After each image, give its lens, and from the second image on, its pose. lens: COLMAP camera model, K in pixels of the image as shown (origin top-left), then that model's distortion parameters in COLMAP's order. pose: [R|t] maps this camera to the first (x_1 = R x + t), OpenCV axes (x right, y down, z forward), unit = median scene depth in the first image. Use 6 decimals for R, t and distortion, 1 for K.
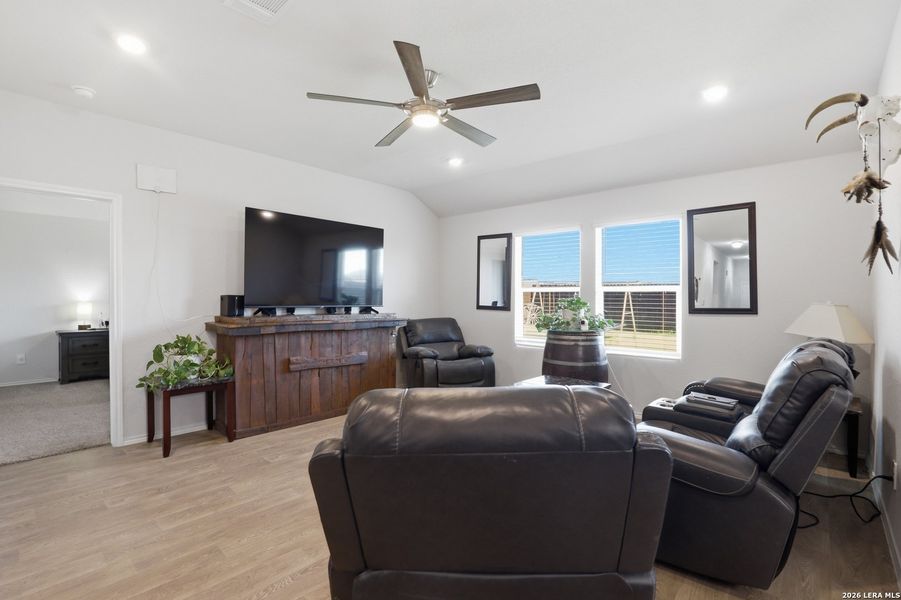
lens RADIAL K [[419.7, 0, 451.1], [0, 419.7, 305.4], [0, 0, 1]] dist [-0.024193, 0.000539]
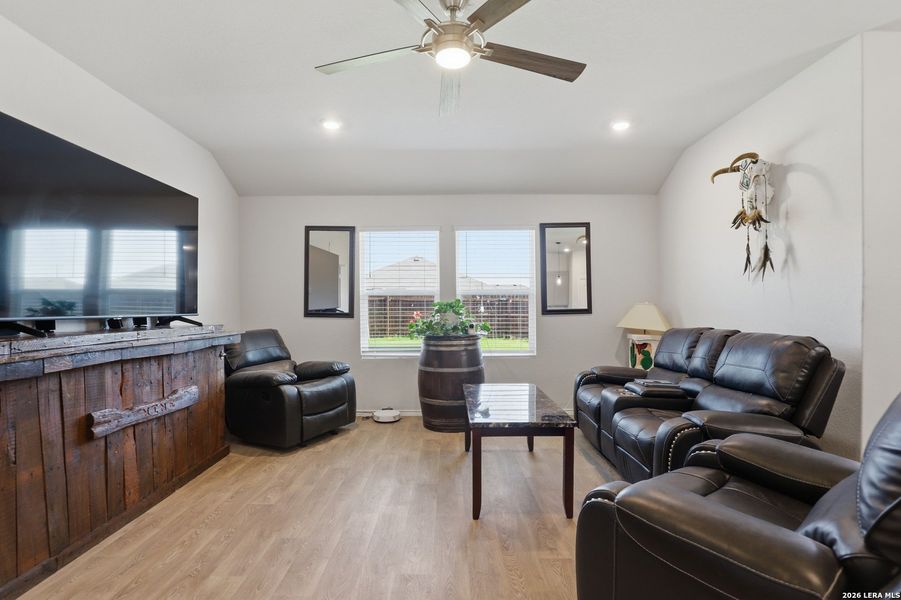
lens RADIAL K [[429.0, 0, 447.2], [0, 429.0, 311.3], [0, 0, 1]] dist [-0.025747, 0.000623]
pose [[0.750053, -0.015139, 0.661205, -0.372655], [0.021121, 0.999776, -0.001068, 0.006027], [-0.661041, 0.014766, 0.750205, 0.286119]]
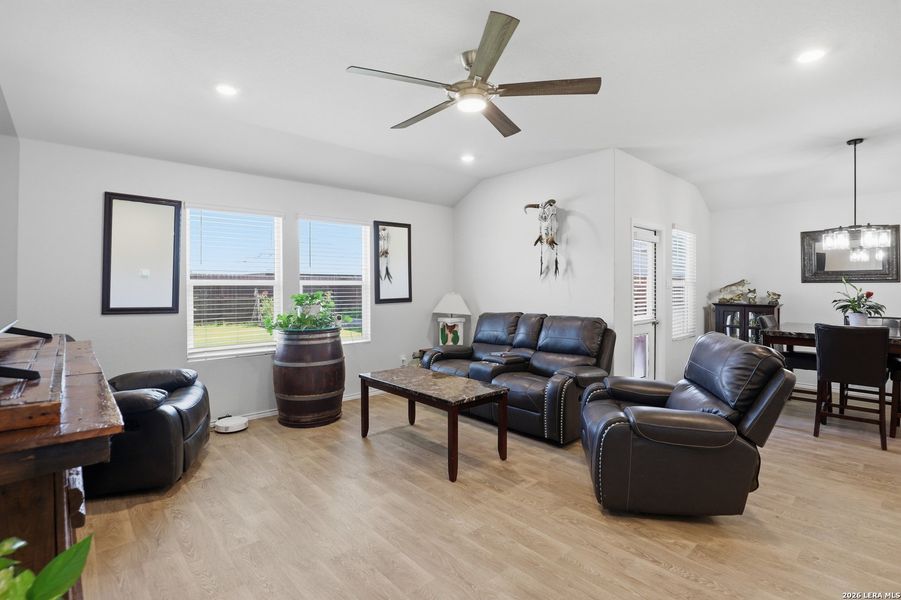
lens RADIAL K [[428.4, 0, 447.8], [0, 428.4, 290.6], [0, 0, 1]] dist [-0.027356, 0.000307]
pose [[0.107091, -0.017593, 0.994094, -0.646244], [0.019989, 0.999679, 0.015539, -0.033825], [-0.994048, 0.018207, 0.107408, 0.619673]]
